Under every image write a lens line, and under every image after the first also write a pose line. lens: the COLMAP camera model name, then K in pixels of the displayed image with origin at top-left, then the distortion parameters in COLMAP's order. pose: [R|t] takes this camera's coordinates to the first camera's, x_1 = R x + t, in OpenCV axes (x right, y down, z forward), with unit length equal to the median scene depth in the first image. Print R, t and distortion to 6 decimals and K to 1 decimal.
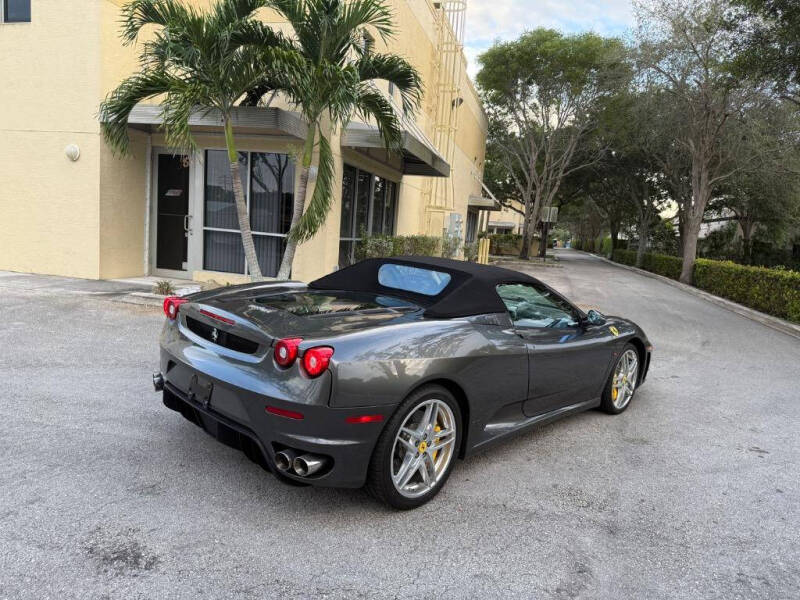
lens RADIAL K [[564.5, 0, 397.8], [0, 564.5, 300.4], [0, 0, 1]] dist [0.016669, -0.026360]
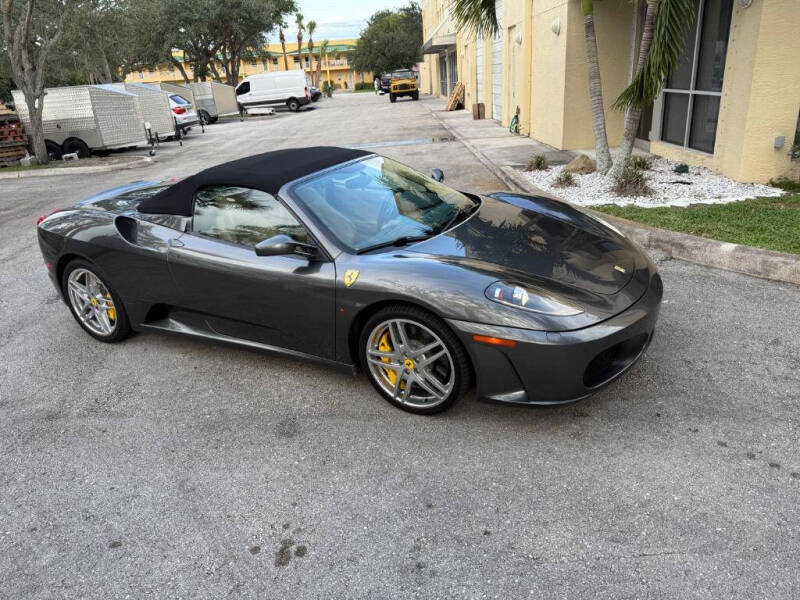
lens RADIAL K [[564.5, 0, 400.1], [0, 564.5, 291.5], [0, 0, 1]] dist [0.016669, -0.026360]
pose [[0.263437, 0.258029, -0.929528, 1.485973], [-0.034490, 0.965467, 0.258231, -0.145340], [0.964060, -0.035968, 0.263239, 1.324759]]
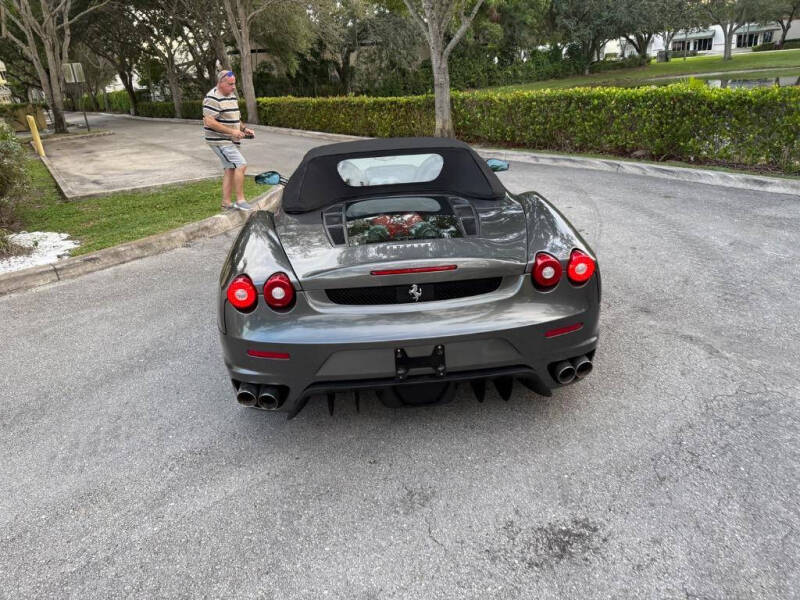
lens RADIAL K [[564.5, 0, 398.8], [0, 564.5, 296.7], [0, 0, 1]] dist [0.016669, -0.026360]
pose [[0.658644, -0.389596, 0.643741, -0.840609], [0.219256, 0.917767, 0.331106, -0.197898], [-0.719802, -0.076937, 0.689903, 0.468377]]
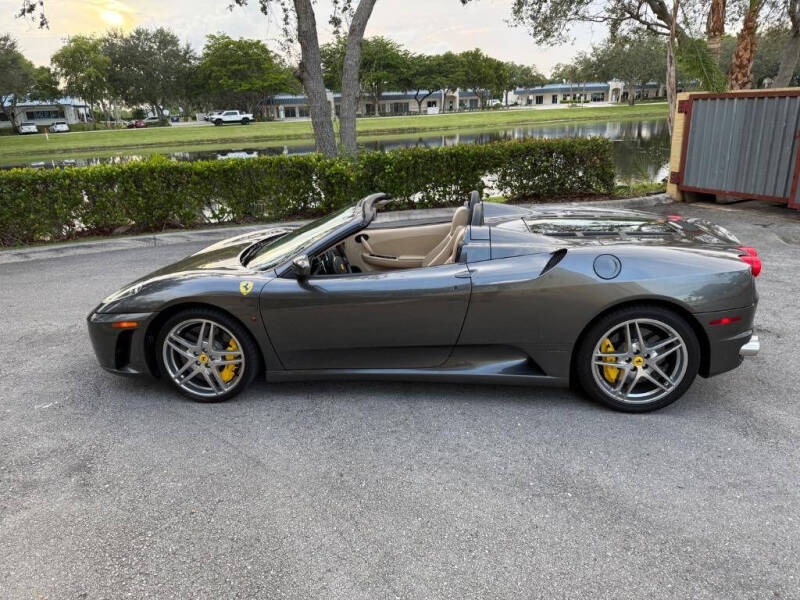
lens RADIAL K [[564.5, 0, 393.7], [0, 564.5, 296.9], [0, 0, 1]] dist [0.016669, -0.026360]
pose [[-0.611203, -0.293557, 0.735020, -0.852712], [0.094696, 0.894879, 0.436146, -0.453106], [-0.785788, 0.336178, -0.519155, 2.239995]]
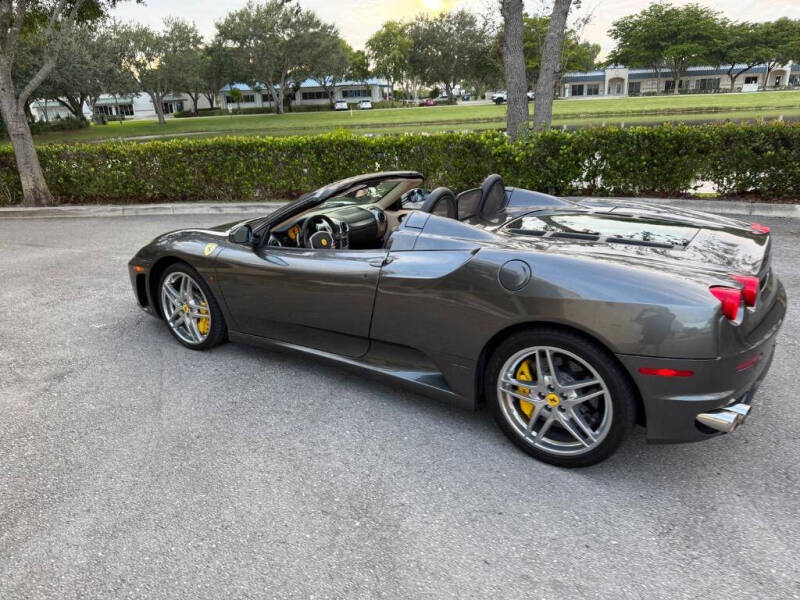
lens RADIAL K [[564.5, 0, 397.8], [0, 564.5, 295.2], [0, 0, 1]] dist [0.016669, -0.026360]
pose [[-0.180813, -0.380665, 0.906863, -1.044826], [0.149492, 0.900710, 0.407888, -0.355355], [-0.972090, 0.209321, -0.105954, 1.654294]]
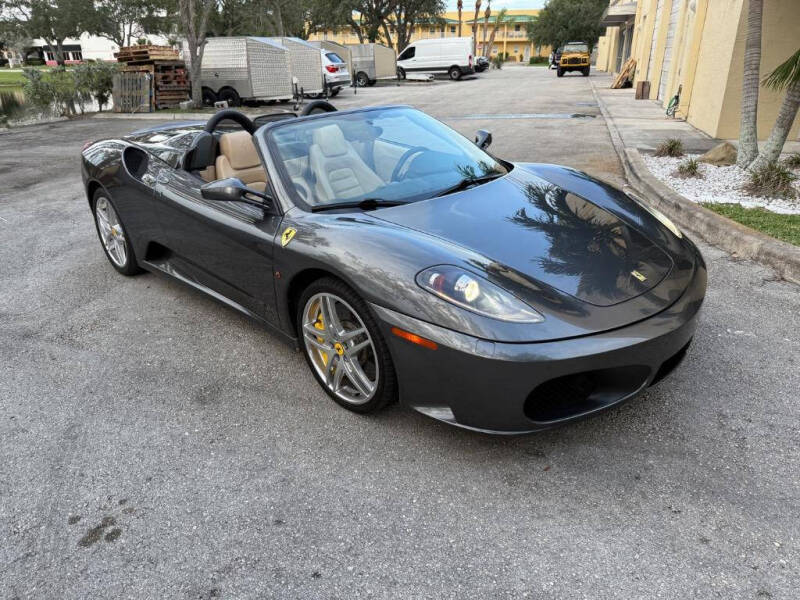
lens RADIAL K [[564.5, 0, 400.4], [0, 564.5, 299.3], [0, 0, 1]] dist [0.016669, -0.026360]
pose [[-0.019566, 0.328364, -0.944348, 1.366446], [-0.111532, 0.937917, 0.328439, -0.119533], [0.993568, 0.111752, 0.018272, 1.651790]]
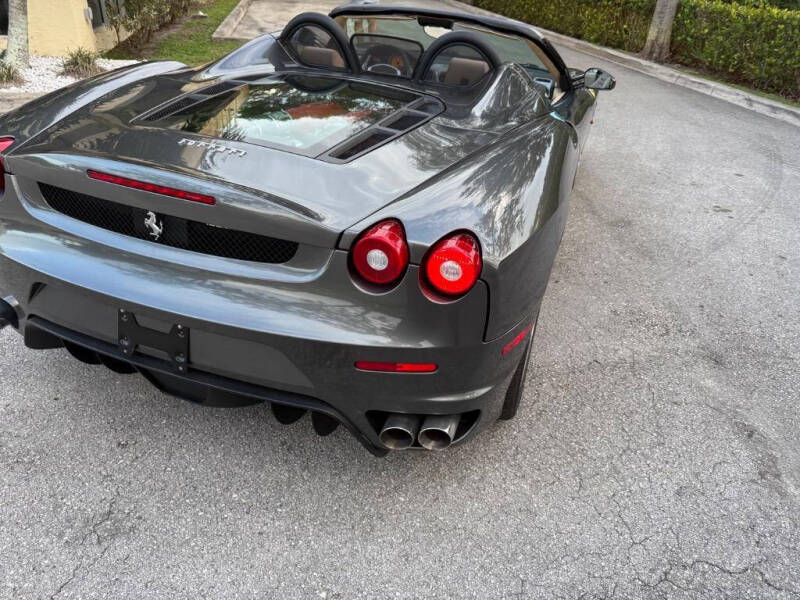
lens RADIAL K [[564.5, 0, 404.8], [0, 564.5, 307.0], [0, 0, 1]] dist [0.016669, -0.026360]
pose [[0.905791, -0.239605, 0.349473, -0.312397], [0.063047, 0.891796, 0.448023, -0.073293], [-0.419007, -0.383782, 0.822888, 0.502349]]
